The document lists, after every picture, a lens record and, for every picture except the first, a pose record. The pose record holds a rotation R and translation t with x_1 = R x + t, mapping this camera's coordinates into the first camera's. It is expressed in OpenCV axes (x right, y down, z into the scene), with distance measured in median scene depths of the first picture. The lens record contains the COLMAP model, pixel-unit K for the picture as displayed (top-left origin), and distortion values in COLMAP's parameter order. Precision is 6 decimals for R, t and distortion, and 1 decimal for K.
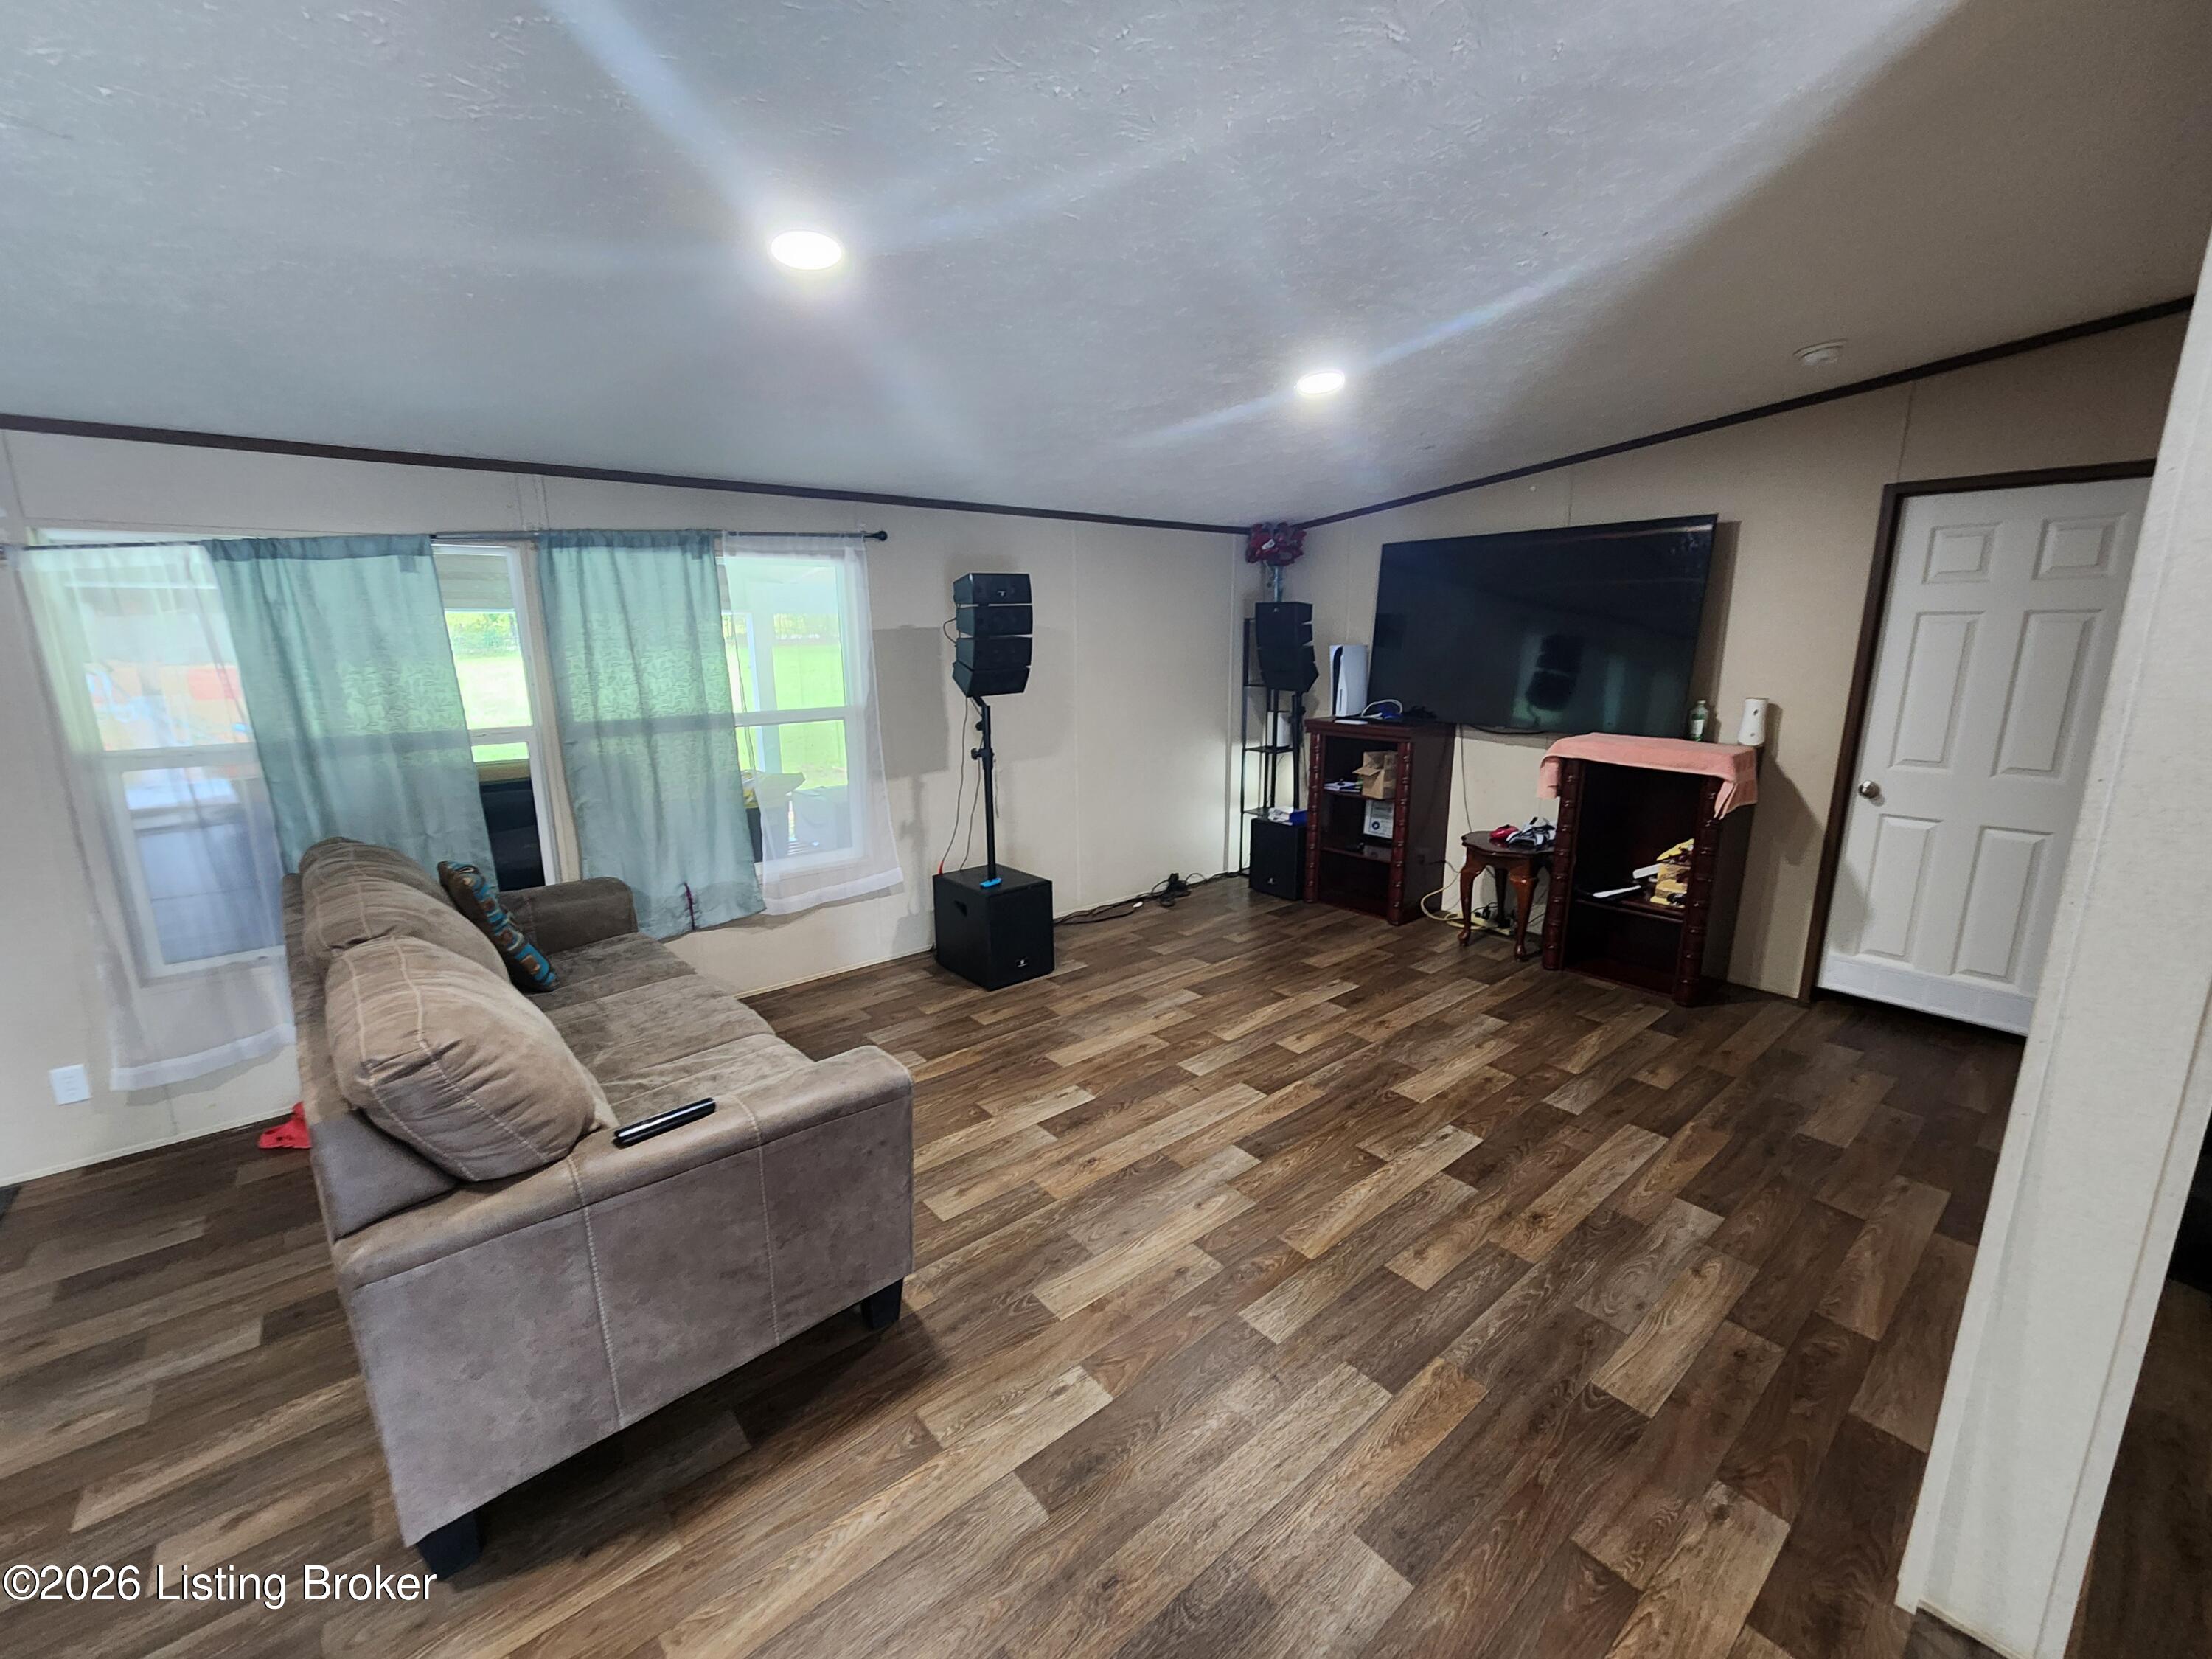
lens RADIAL K [[914.0, 0, 1112.1], [0, 914.0, 816.6], [0, 0, 1]] dist [-0.000394, 0.001136]
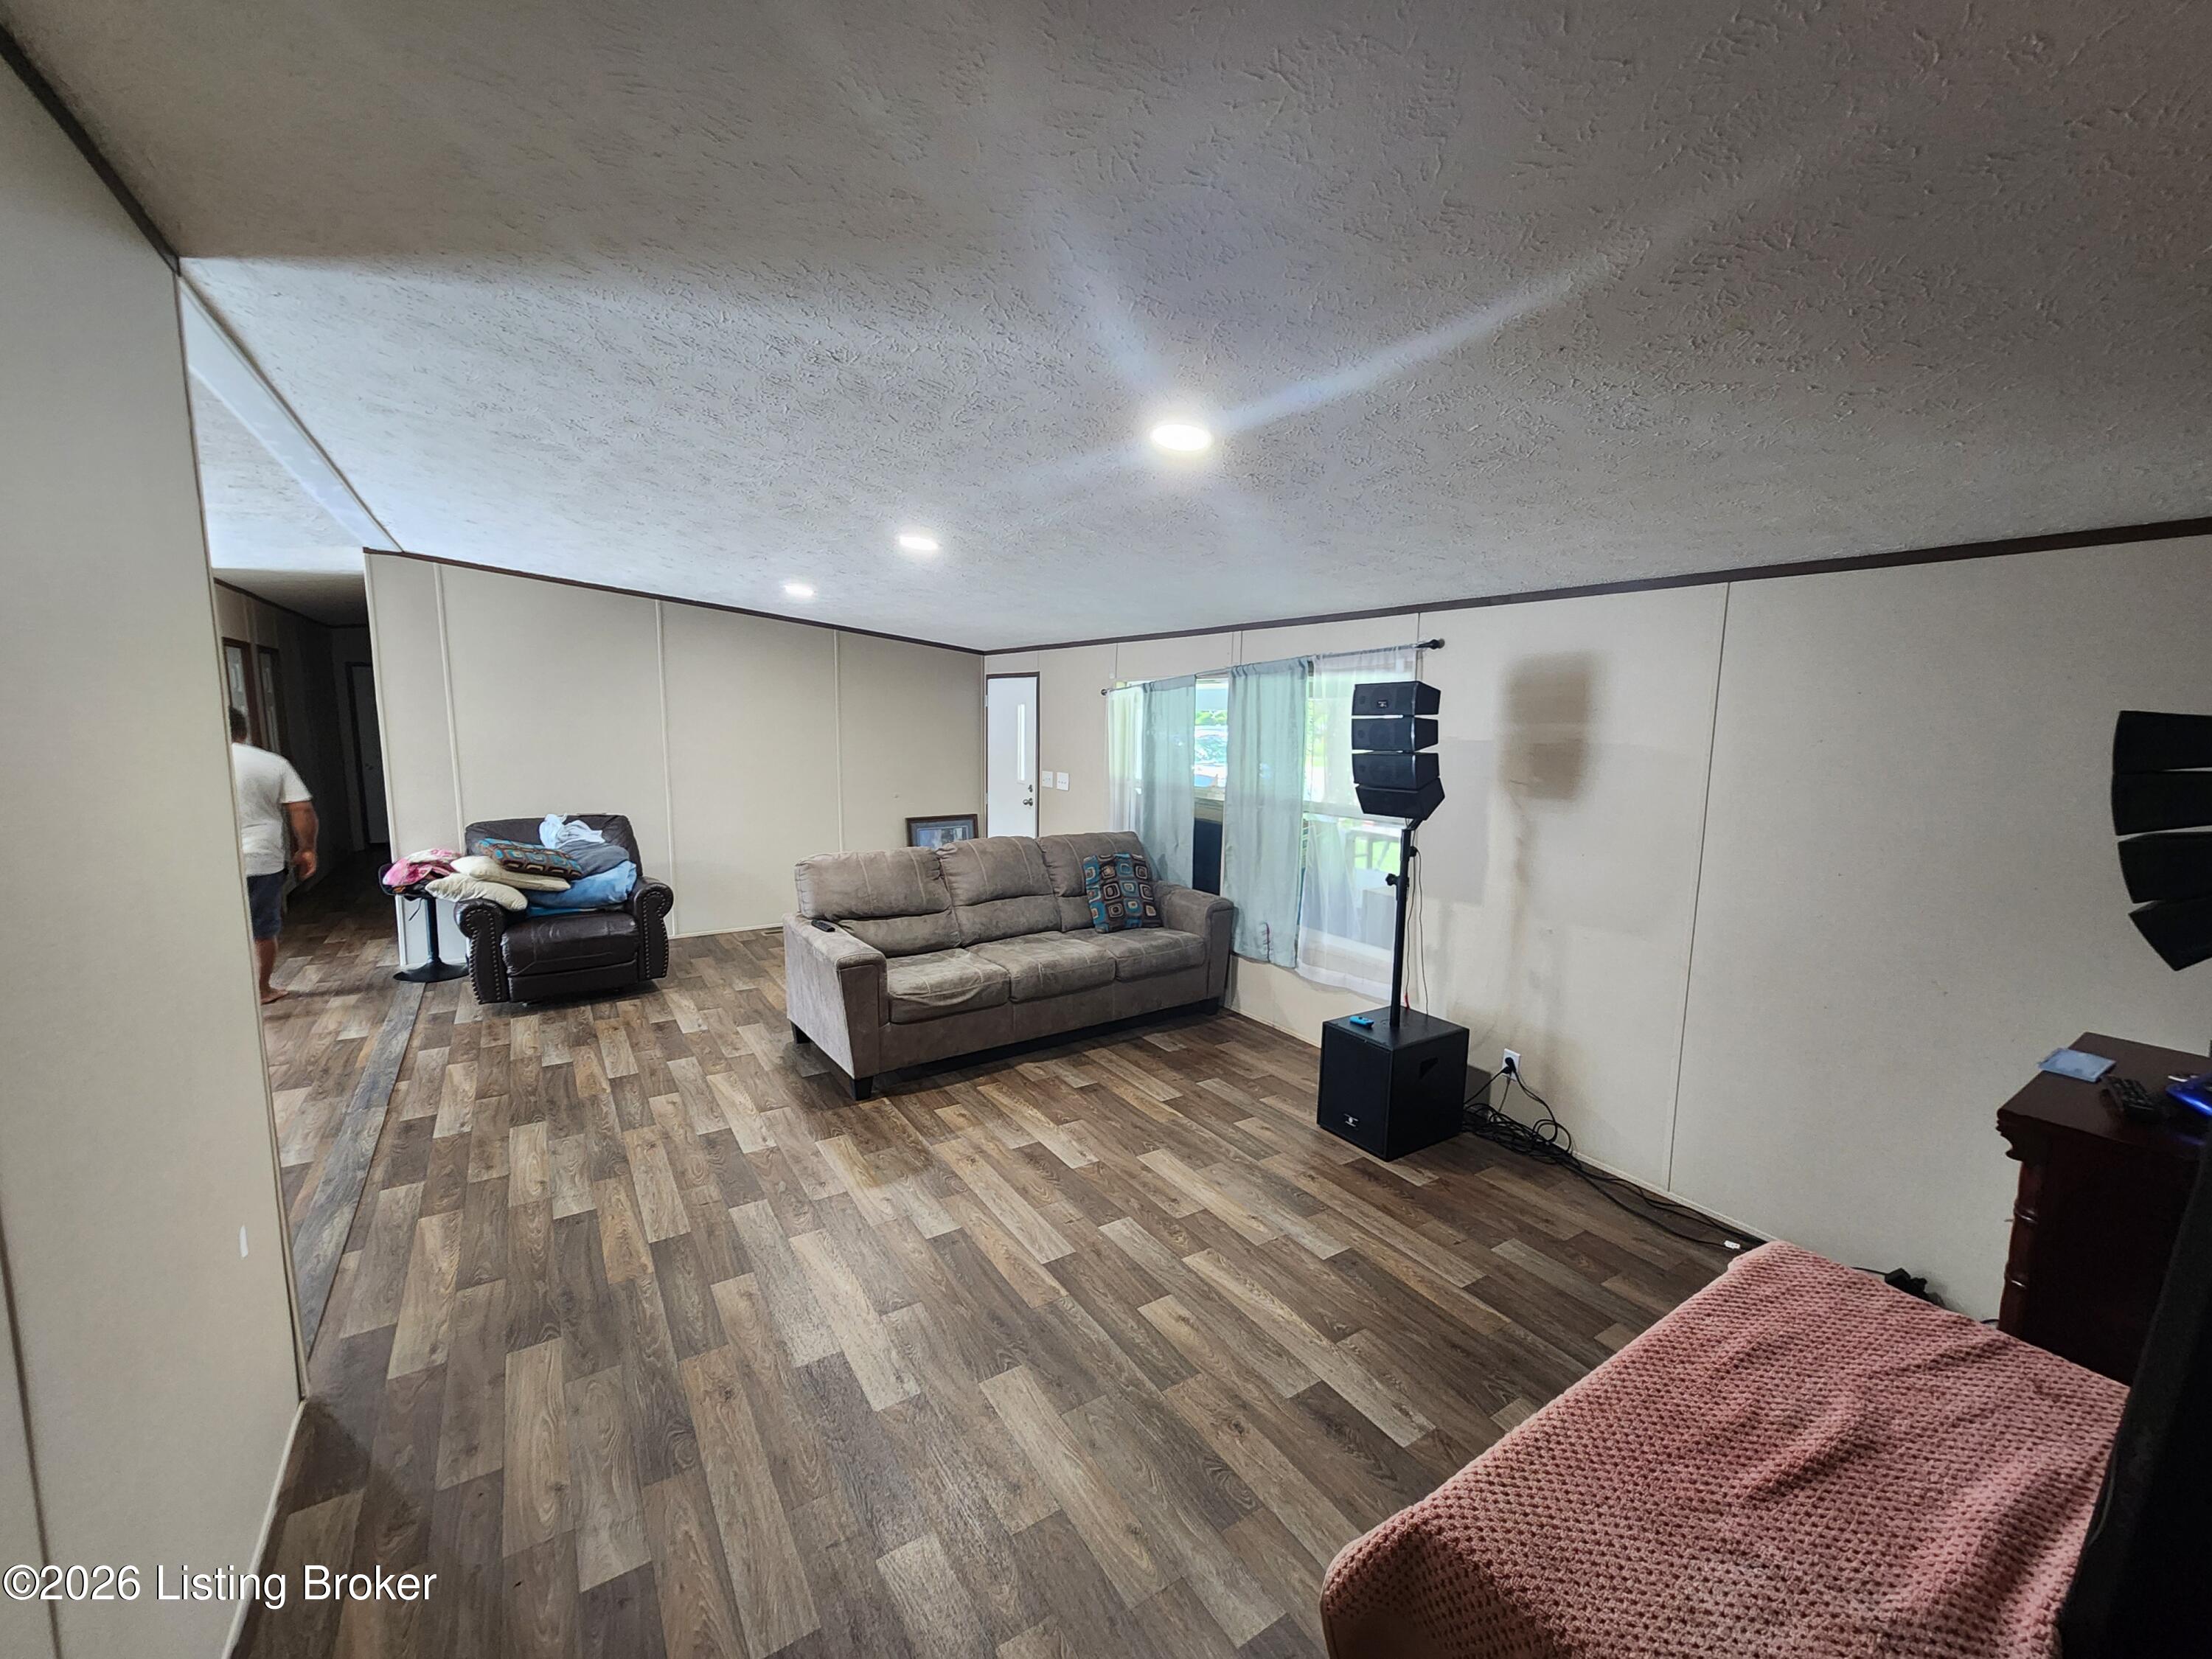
lens RADIAL K [[914.0, 0, 1121.5], [0, 914.0, 818.1], [0, 0, 1]] dist [-0.000394, 0.001136]
pose [[-0.116334, 0.120913, -0.985823, 1.023744], [-0.215510, 0.965842, 0.143894, -0.268373], [0.969547, 0.229194, -0.086302, 1.093277]]
